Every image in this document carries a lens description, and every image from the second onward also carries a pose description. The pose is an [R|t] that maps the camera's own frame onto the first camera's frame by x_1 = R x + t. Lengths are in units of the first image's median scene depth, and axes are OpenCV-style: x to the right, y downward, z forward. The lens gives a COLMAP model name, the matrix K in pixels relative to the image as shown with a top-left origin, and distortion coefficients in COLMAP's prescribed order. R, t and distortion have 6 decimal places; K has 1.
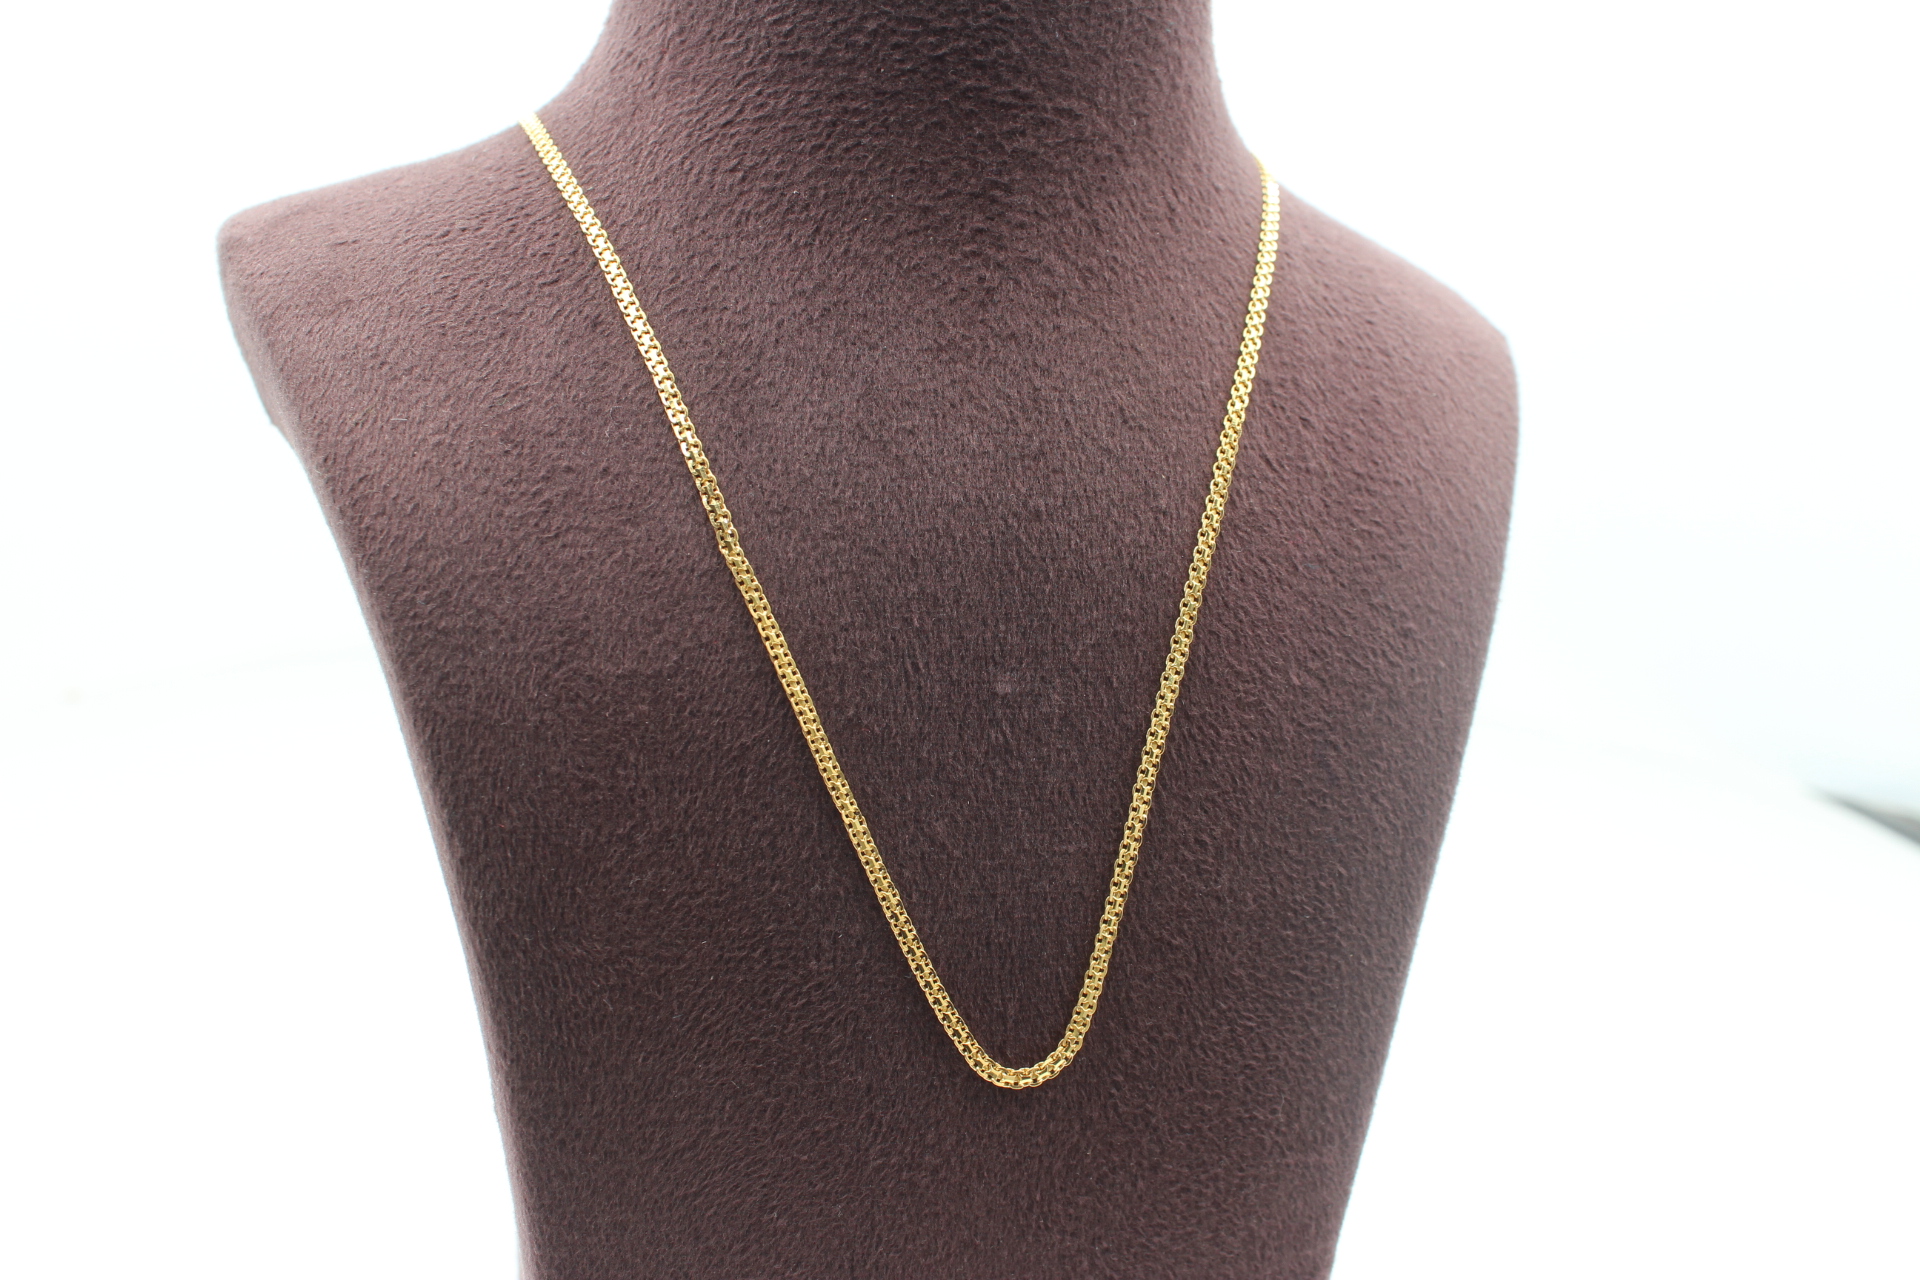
lens RADIAL K [[1907.0, 0, 960.0], [0, 1907.0, 640.0], [0, 0, 1]] dist [-0.150742, 0.153513]
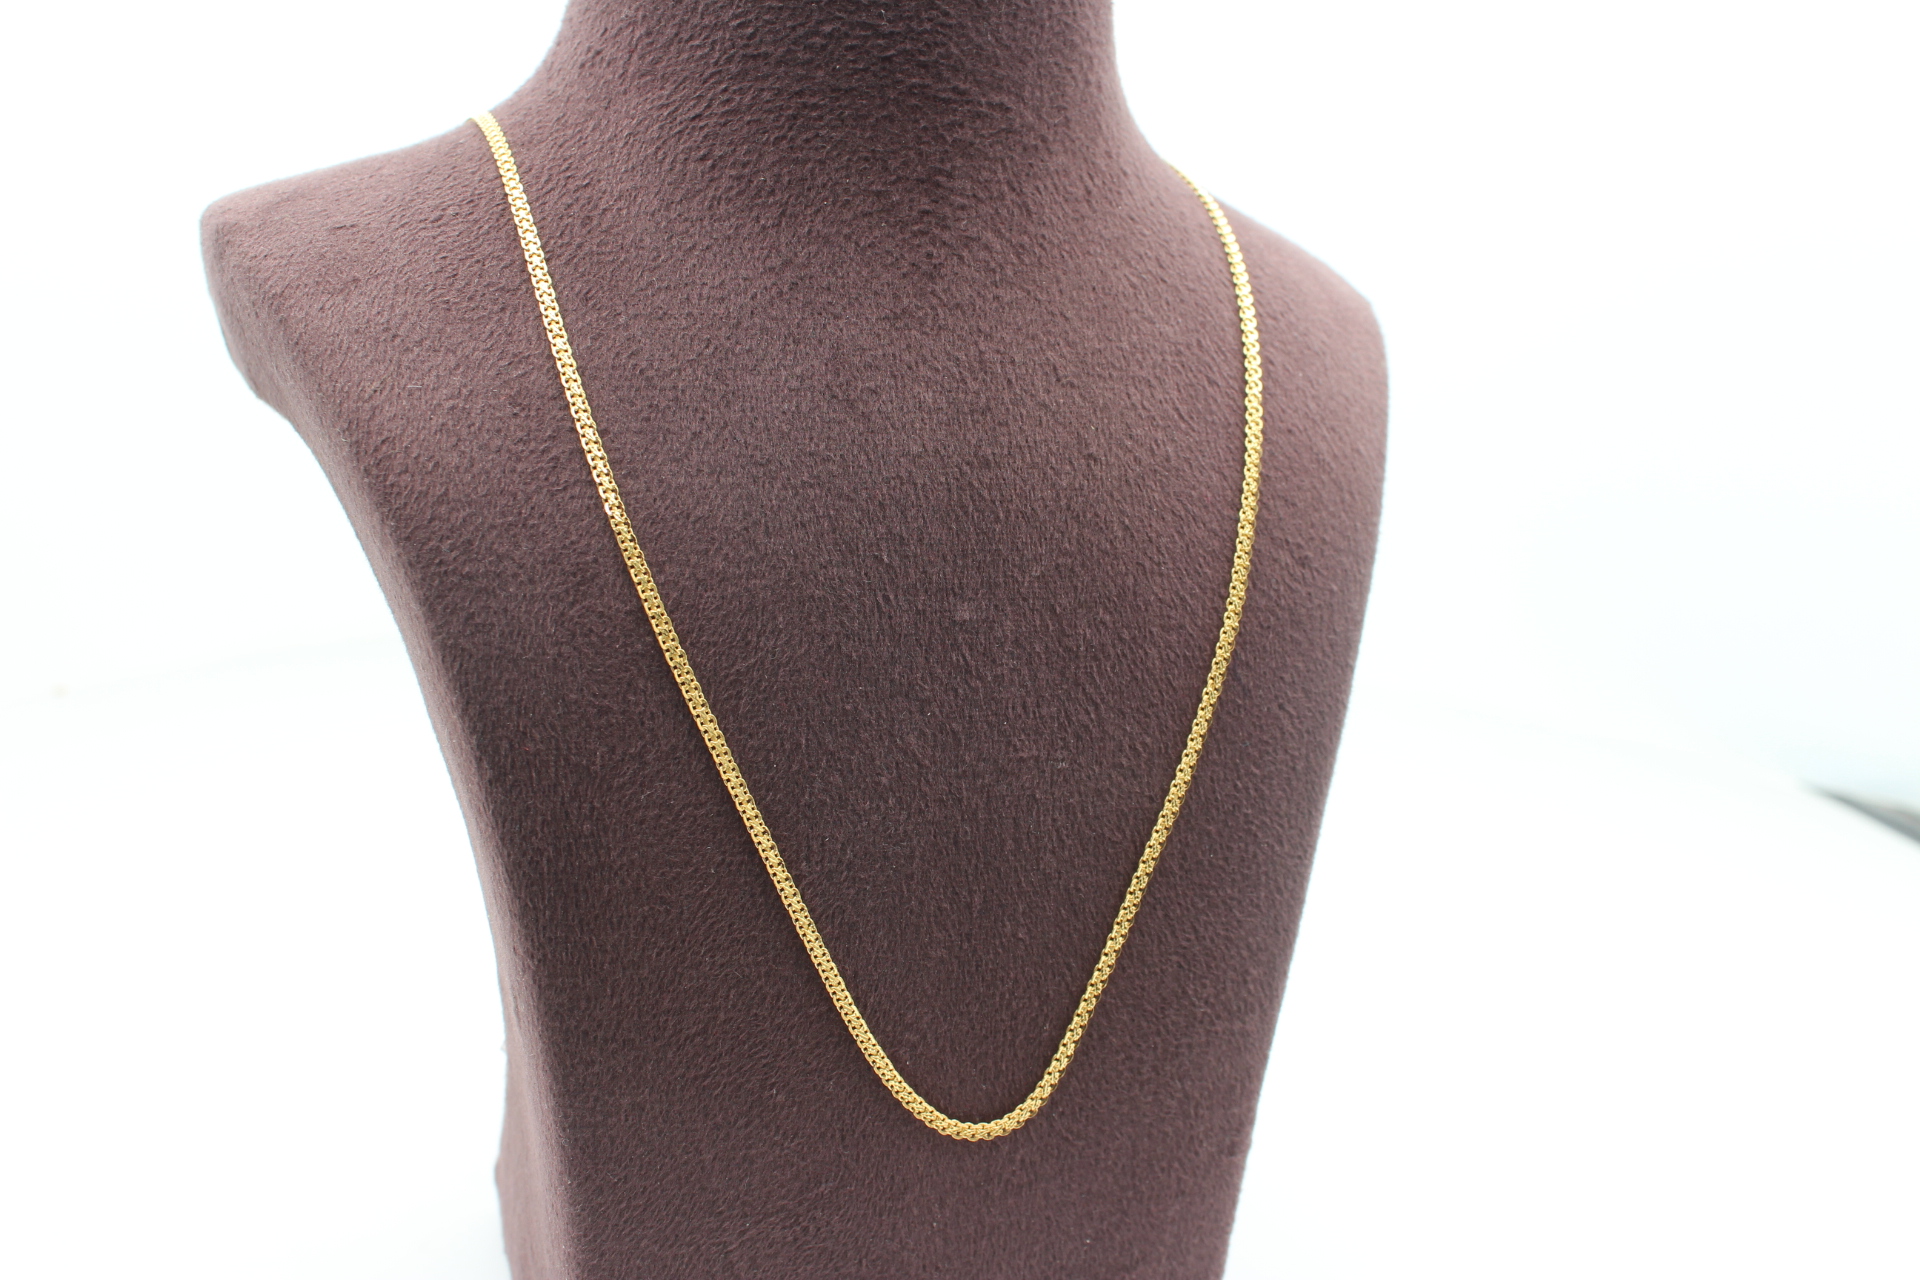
lens RADIAL K [[1907.0, 0, 960.0], [0, 1907.0, 640.0], [0, 0, 1]] dist [-0.150742, 0.153513]
pose [[0.994767, -0.027667, 0.098353, -0.088481], [0.026736, 0.999584, 0.010775, 0.026661], [-0.098610, -0.008089, 0.995093, -0.124481]]
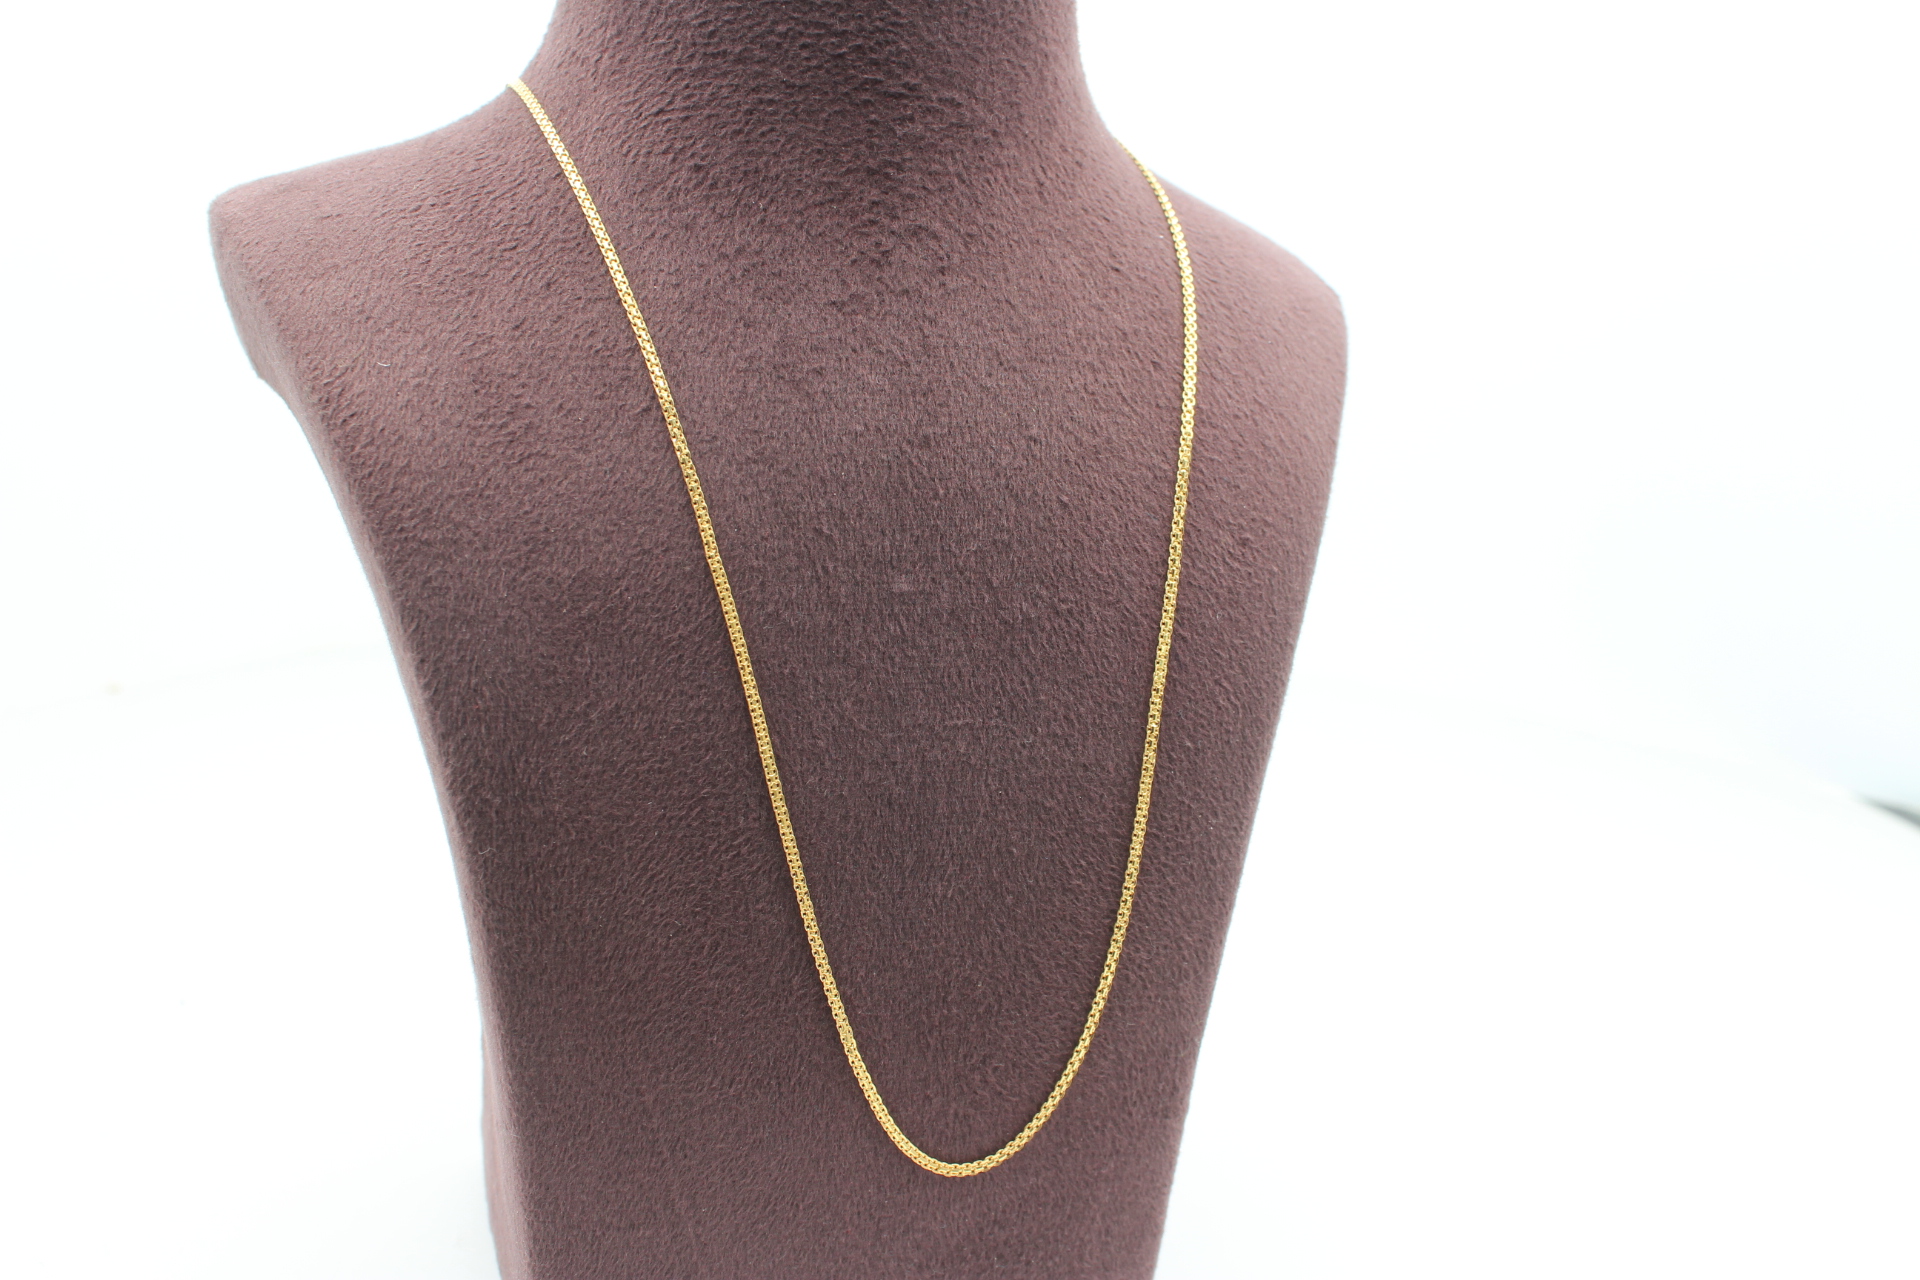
lens RADIAL K [[1907.0, 0, 960.0], [0, 1907.0, 640.0], [0, 0, 1]] dist [-0.150742, 0.153513]
pose [[0.998978, -0.013219, 0.043228, 0.008228], [0.012960, 0.999896, 0.006273, 0.049558], [-0.043307, -0.005706, 0.999046, -0.181020]]
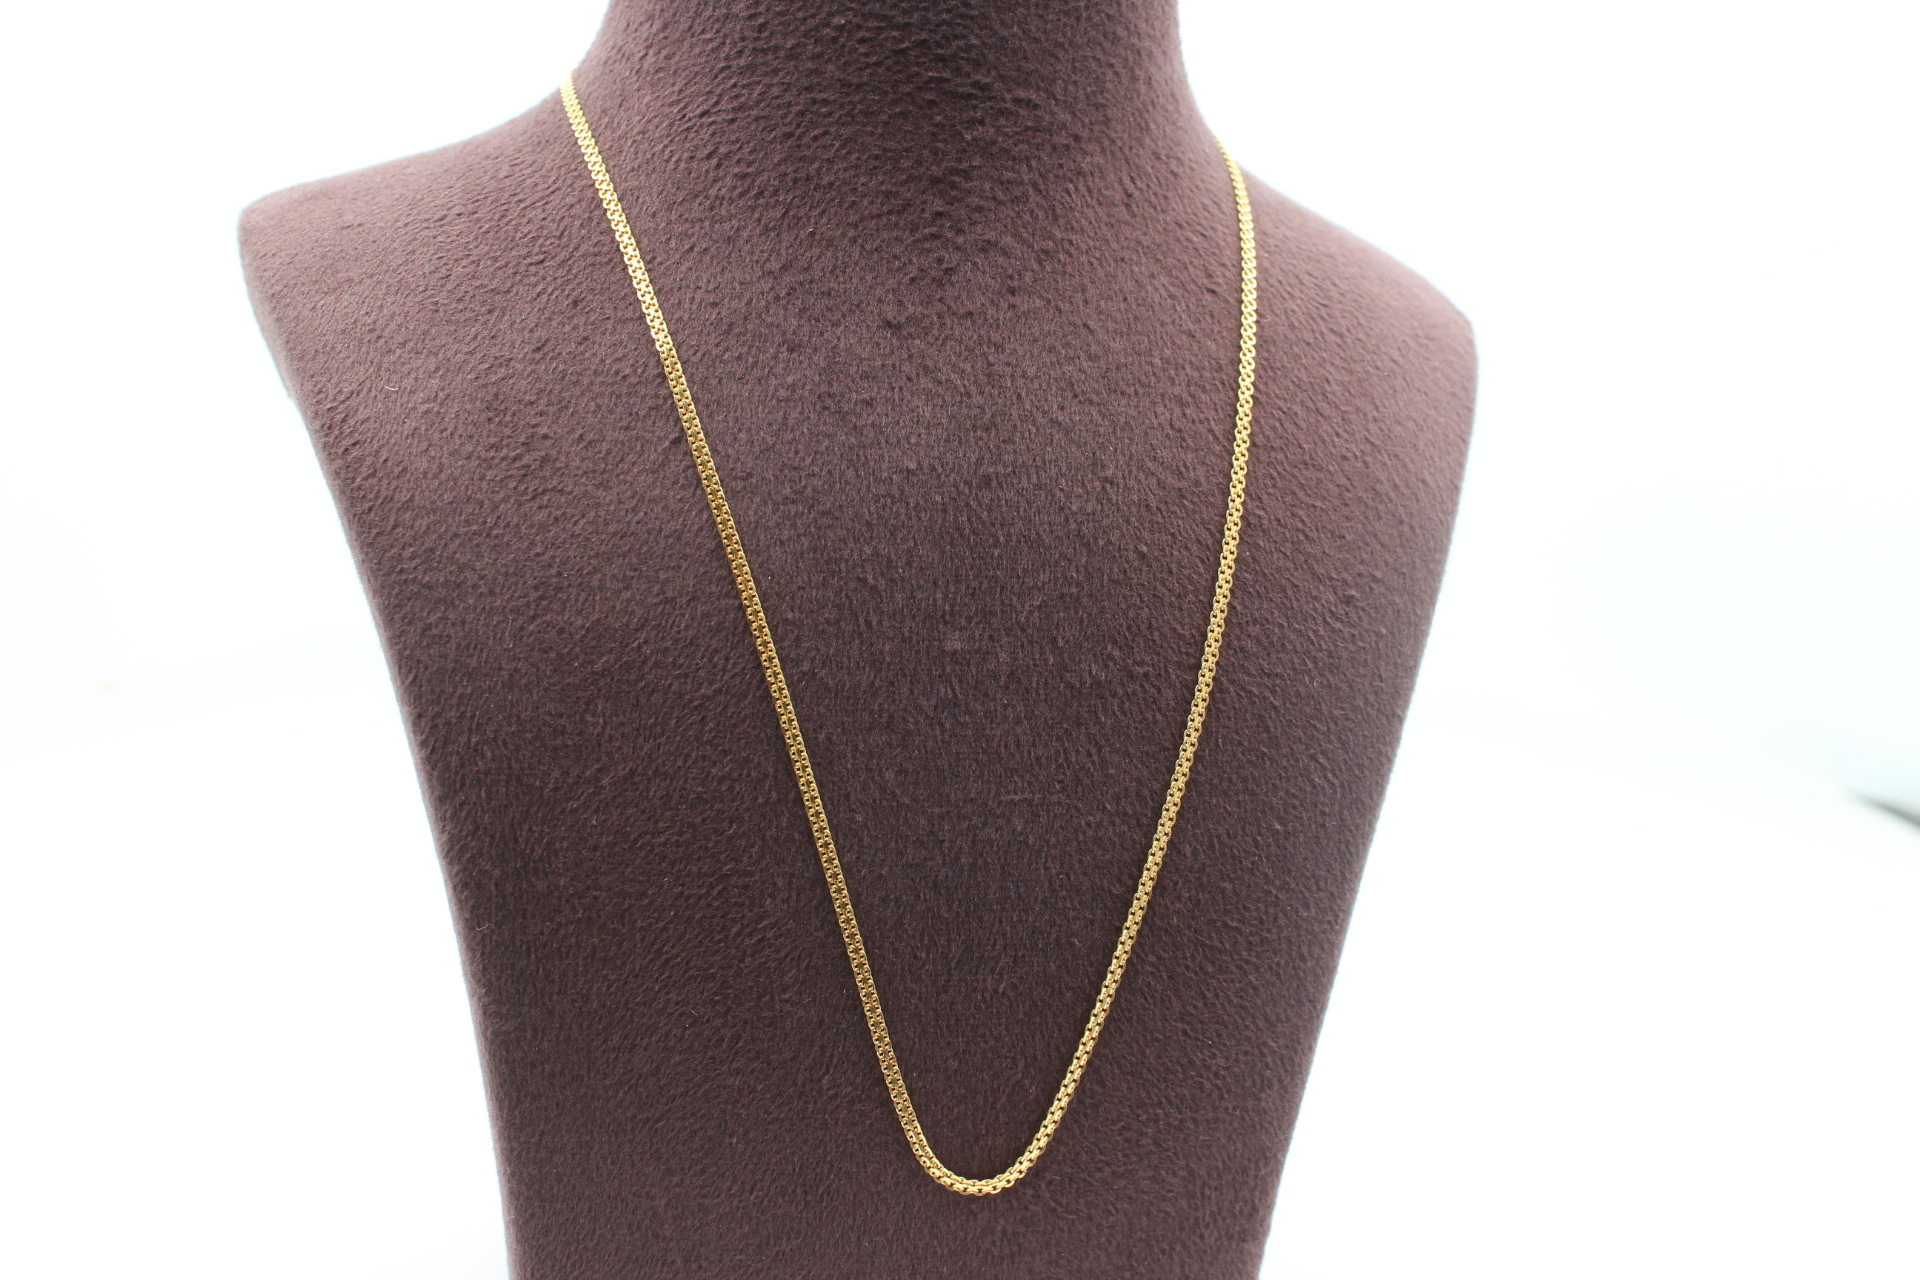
lens RADIAL K [[1907.0, 0, 960.0], [0, 1907.0, 640.0], [0, 0, 1]] dist [-0.150742, 0.153513]
pose [[0.999076, 0.010673, -0.041621, 0.069259], [-0.010690, 0.999943, -0.000187, 0.021746], [0.041617, 0.000632, 0.999133, -0.056492]]
